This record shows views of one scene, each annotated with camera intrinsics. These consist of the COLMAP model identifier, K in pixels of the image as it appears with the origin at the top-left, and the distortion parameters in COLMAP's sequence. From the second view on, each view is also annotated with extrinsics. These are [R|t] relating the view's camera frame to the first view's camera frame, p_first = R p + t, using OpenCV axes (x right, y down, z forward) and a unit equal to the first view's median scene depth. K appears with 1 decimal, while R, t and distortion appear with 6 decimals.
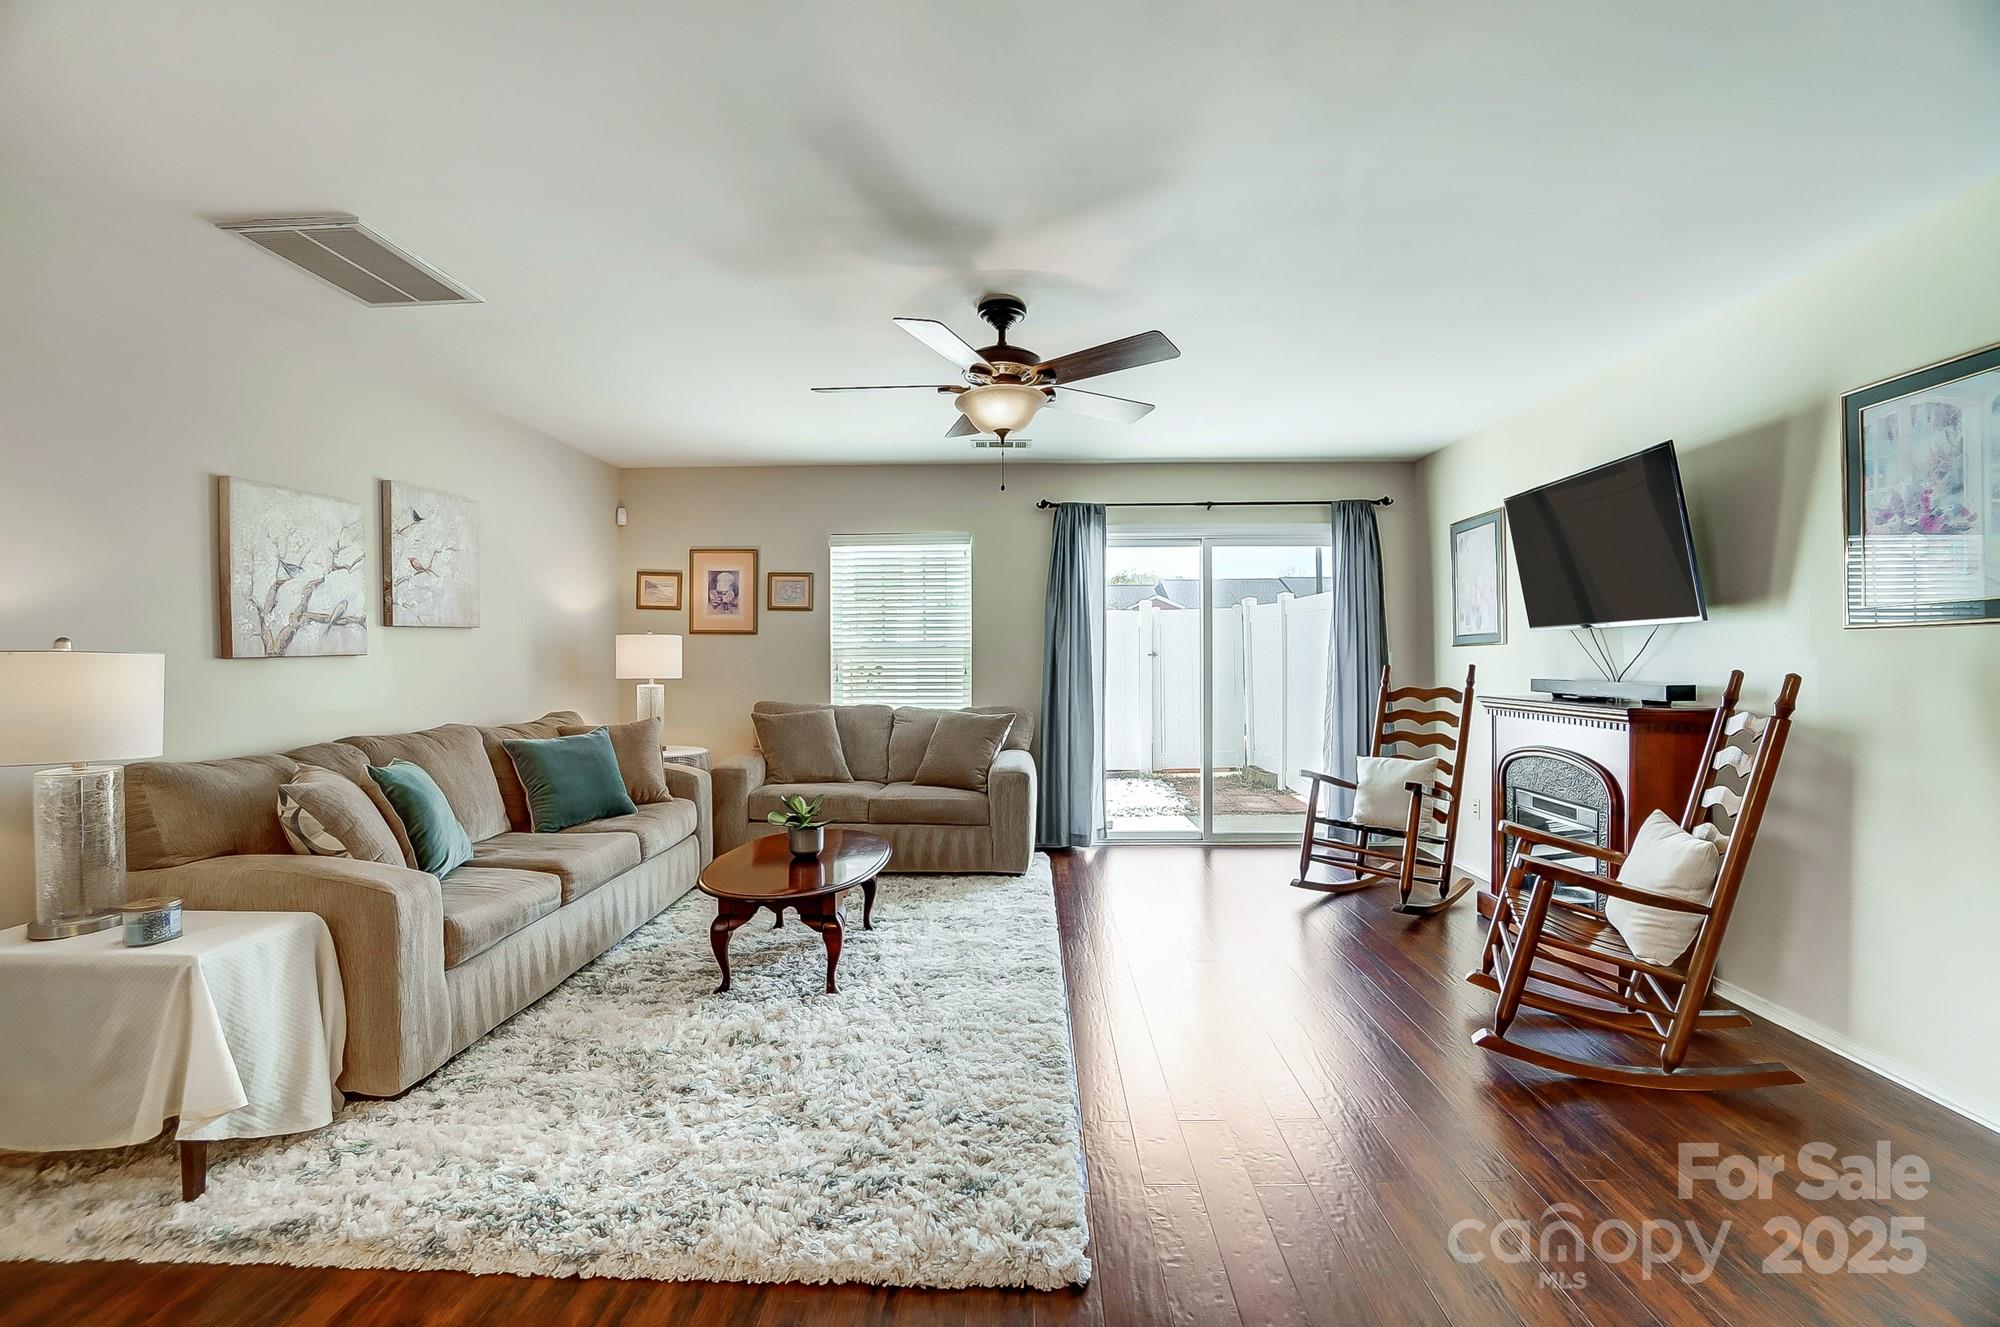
lens RADIAL K [[881.3, 0, 1006.7], [0, 881.3, 666.8], [0, 0, 1]] dist [-0.063254, 0.021145]
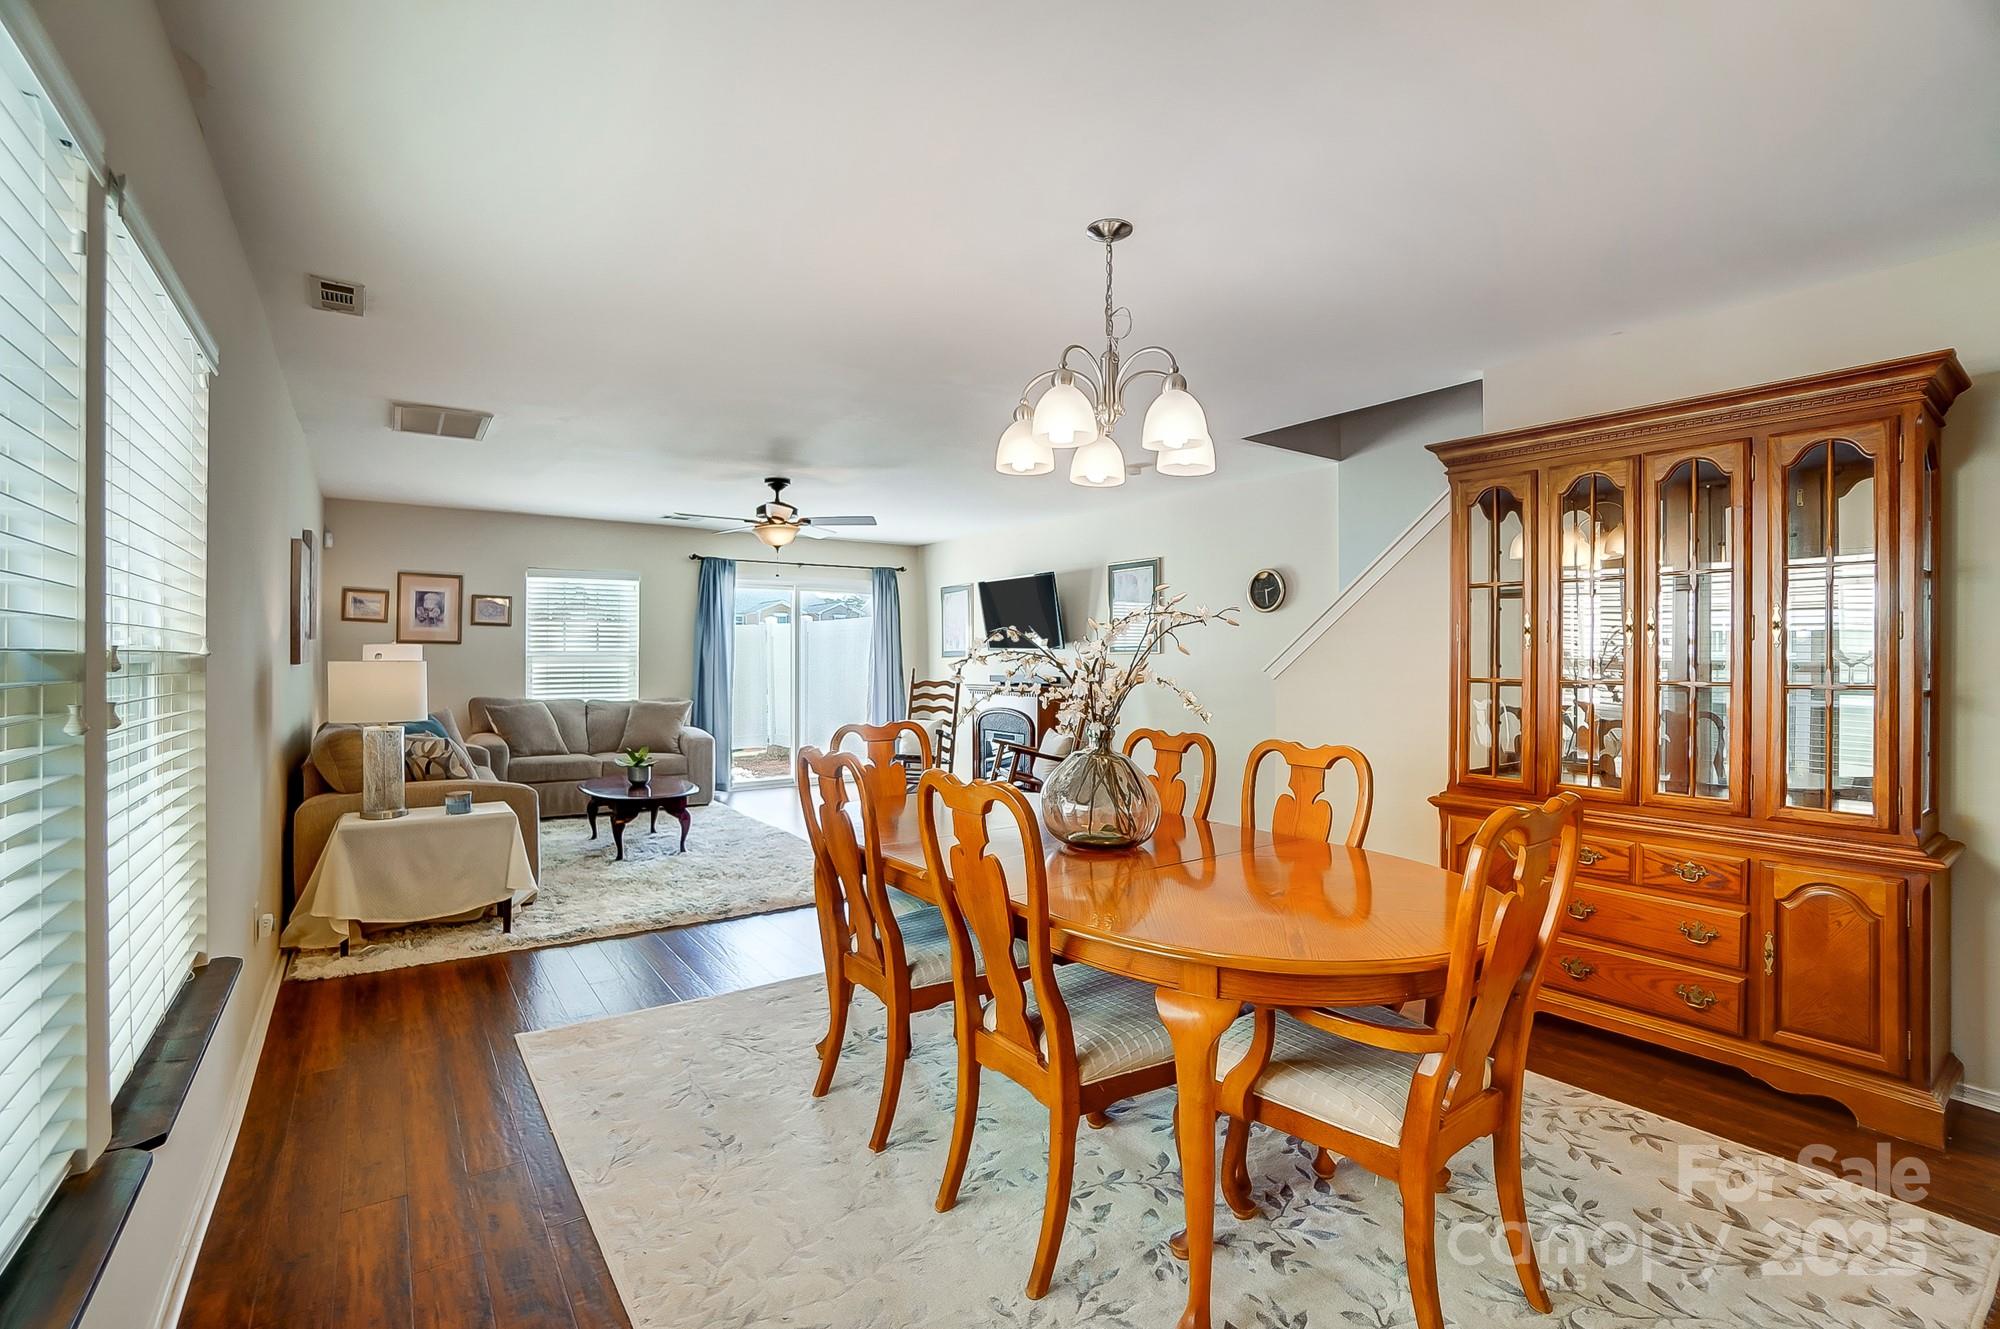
lens RADIAL K [[892.8, 0, 981.3], [0, 892.8, 660.8], [0, 0, 1]] dist [-0.026215, 0.000177]
pose [[0.813172, 0.003682, 0.582012, -0.600158], [0.002449, 0.999949, -0.009748, 0.001274], [-0.582018, 0.009352, 0.813122, -0.651941]]
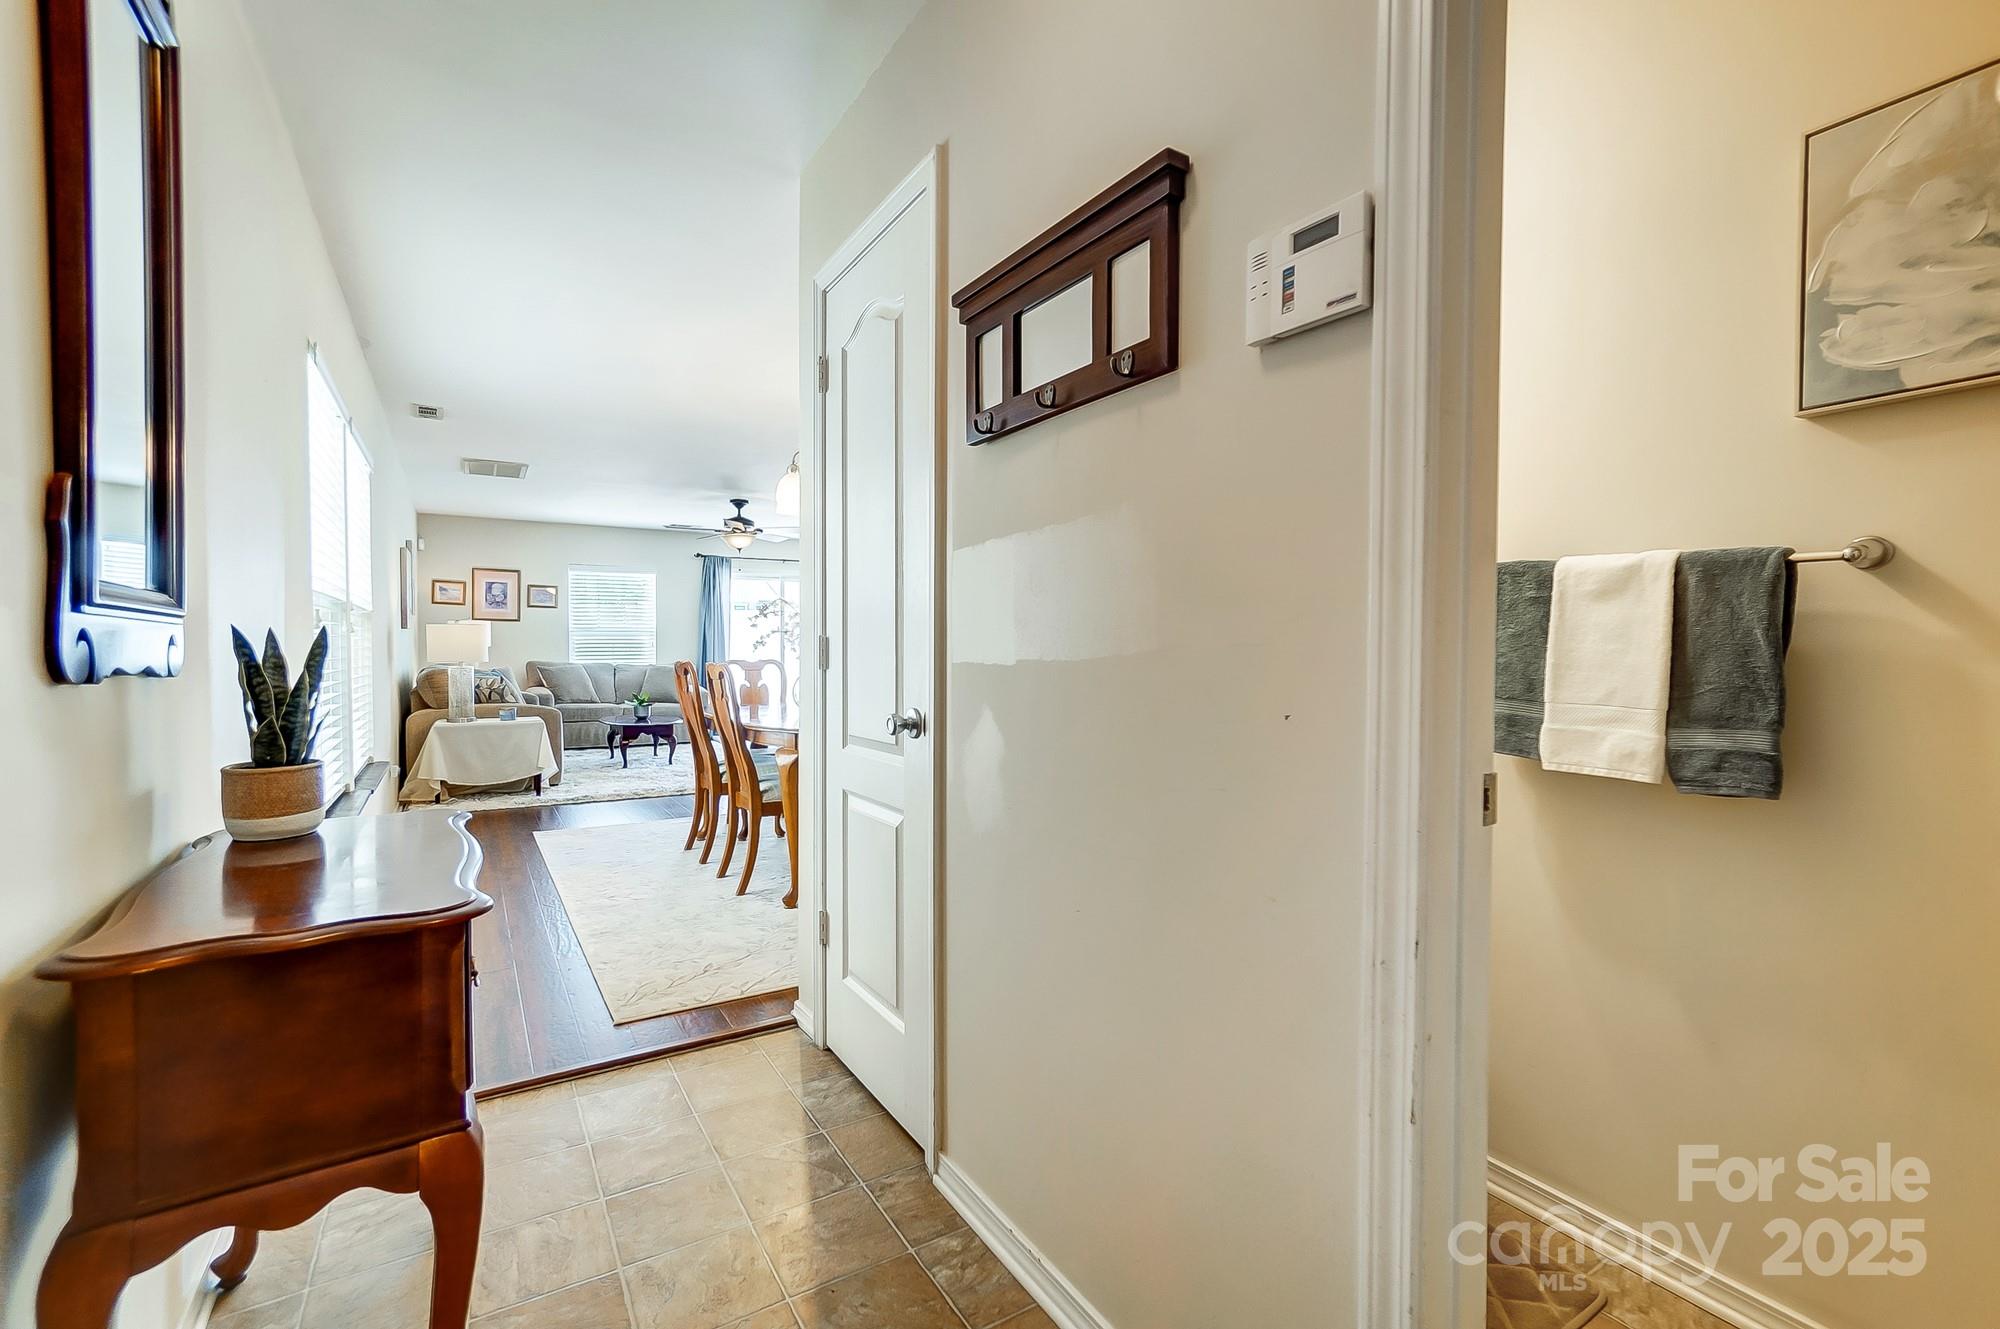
lens RADIAL K [[873.1, 0, 997.0], [0, 873.1, 671.1], [0, 0, 1]] dist [-0.001804, -0.000022]
pose [[0.841213, -0.009507, 0.540620, -0.606385], [0.002389, 0.999901, 0.013867, 0.052927], [-0.540698, -0.010374, 0.841153, -1.282703]]
